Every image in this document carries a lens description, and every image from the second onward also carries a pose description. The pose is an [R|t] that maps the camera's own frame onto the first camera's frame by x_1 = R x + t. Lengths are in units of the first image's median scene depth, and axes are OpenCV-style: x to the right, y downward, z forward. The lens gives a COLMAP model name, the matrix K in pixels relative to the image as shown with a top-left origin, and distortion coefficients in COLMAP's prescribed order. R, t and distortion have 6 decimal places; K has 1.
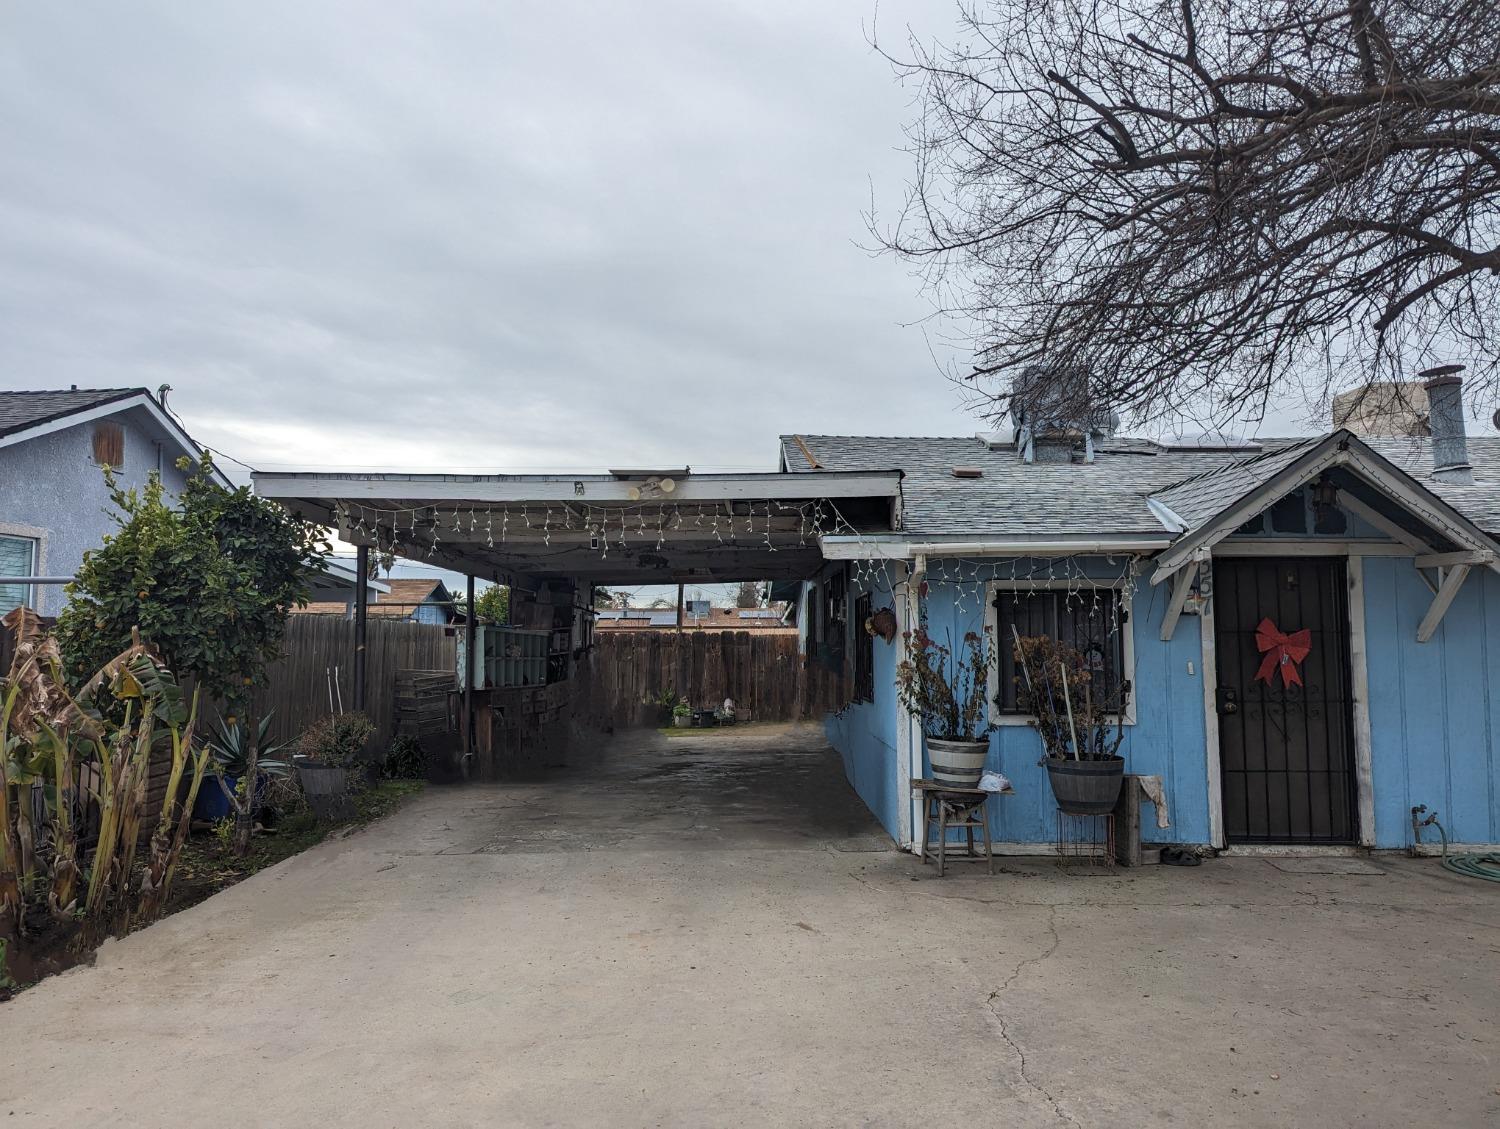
lens RADIAL K [[1049.9, 0, 758.9], [0, 1049.9, 558.0], [0, 0, 1]] dist [0.063491, -0.054758]
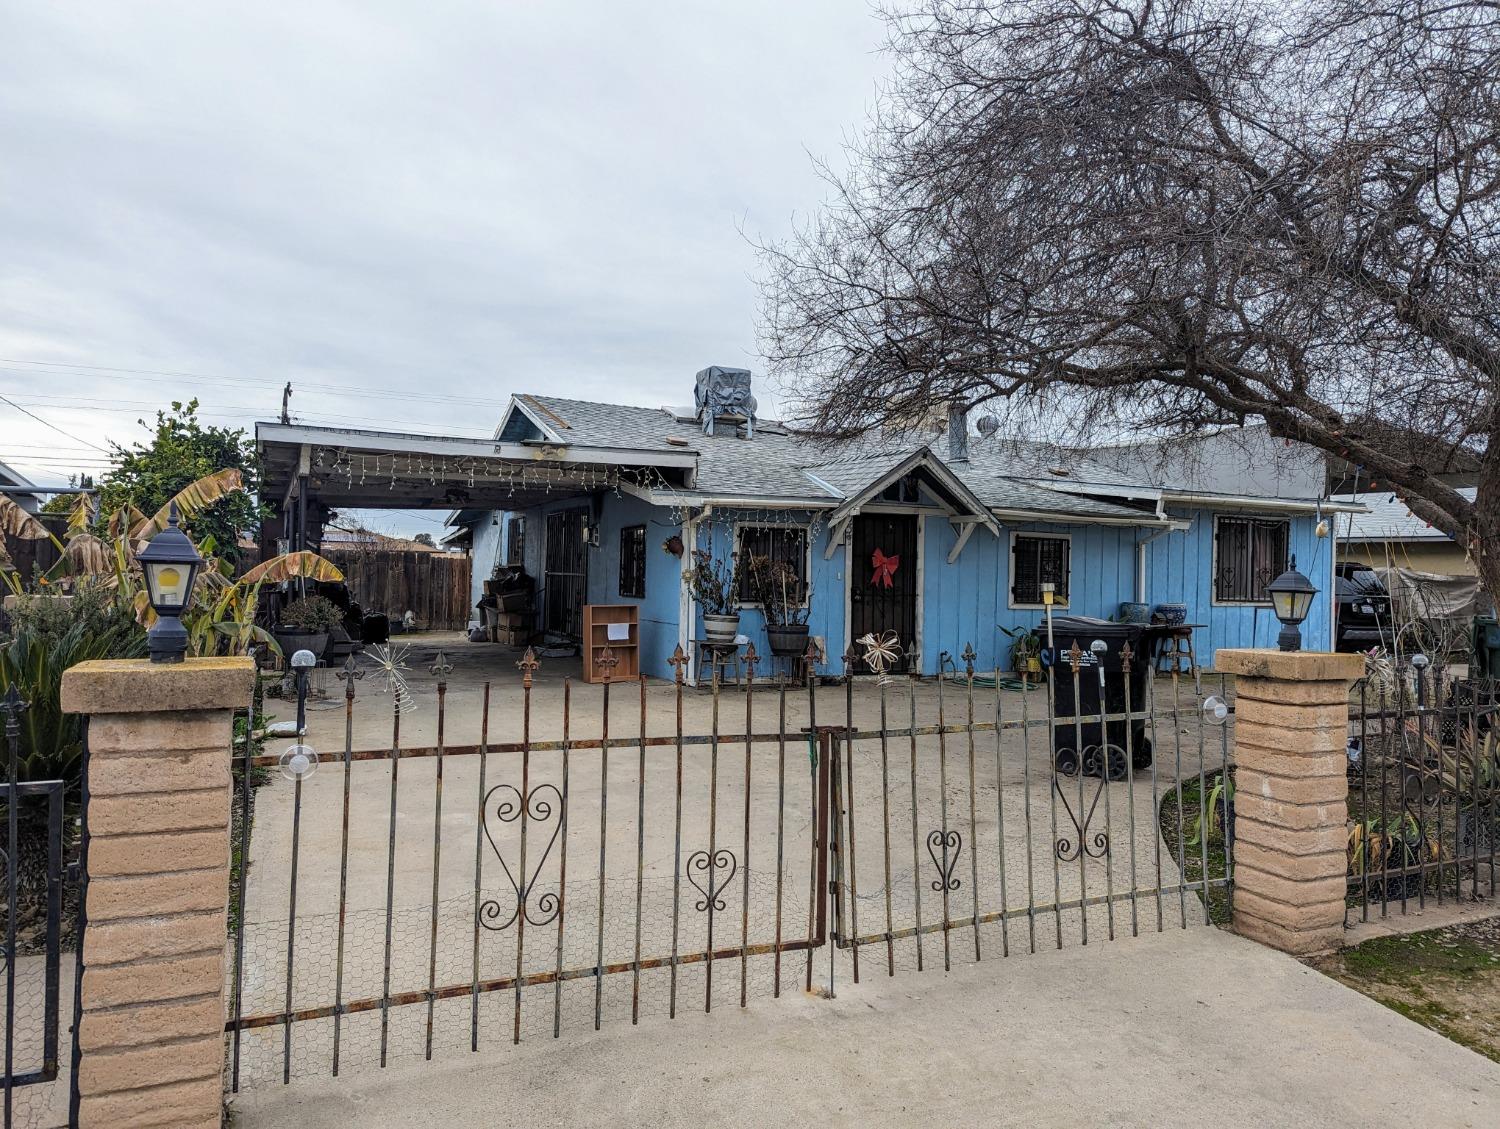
lens RADIAL K [[1049.9, 0, 748.4], [0, 1049.9, 564.6], [0, 0, 1]] dist [0.063491, -0.054758]
pose [[0.914294, 0.021658, 0.404472, -0.430176], [-0.050708, 0.996834, 0.061247, -0.012575], [-0.401865, -0.076507, 0.912497, -0.513790]]
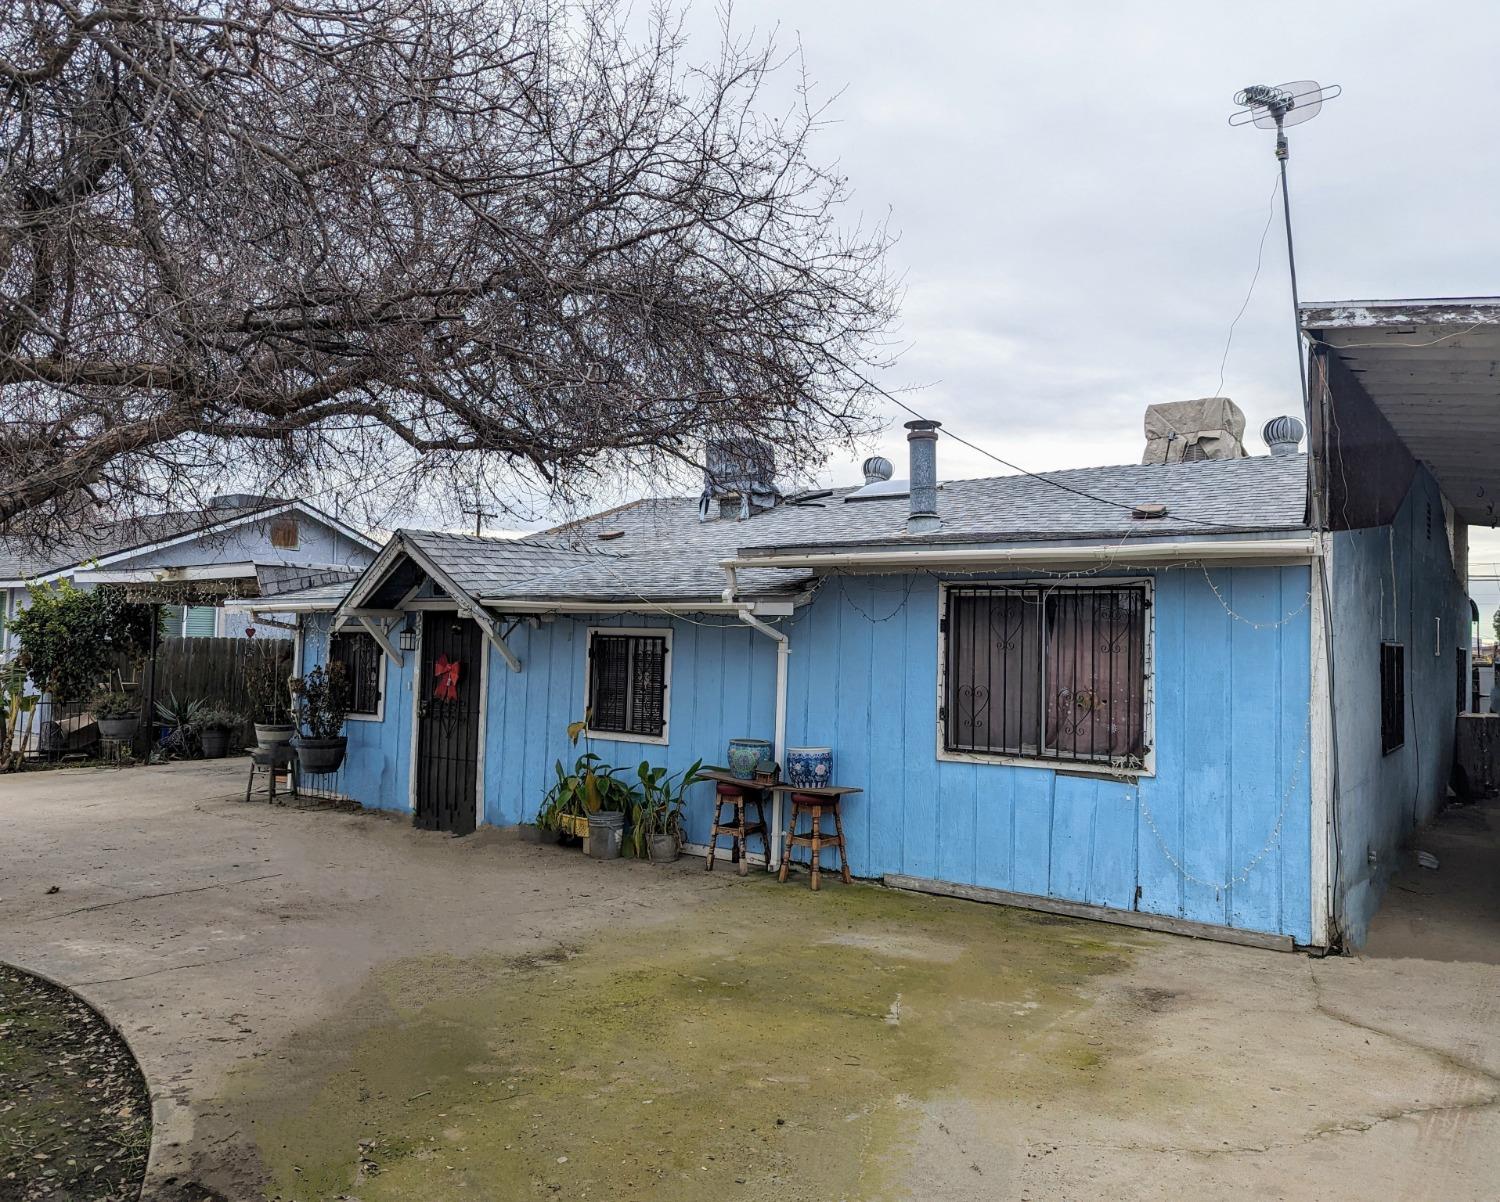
lens RADIAL K [[1161.2, 0, 748.3], [0, 1161.2, 595.2], [0, 0, 1]] dist [0.020557, -0.007206]
pose [[0.803556, -0.009473, -0.595154, 1.799124], [0.022267, 0.999652, 0.014154, -0.037449], [0.594812, -0.024626, 0.803487, -0.033480]]
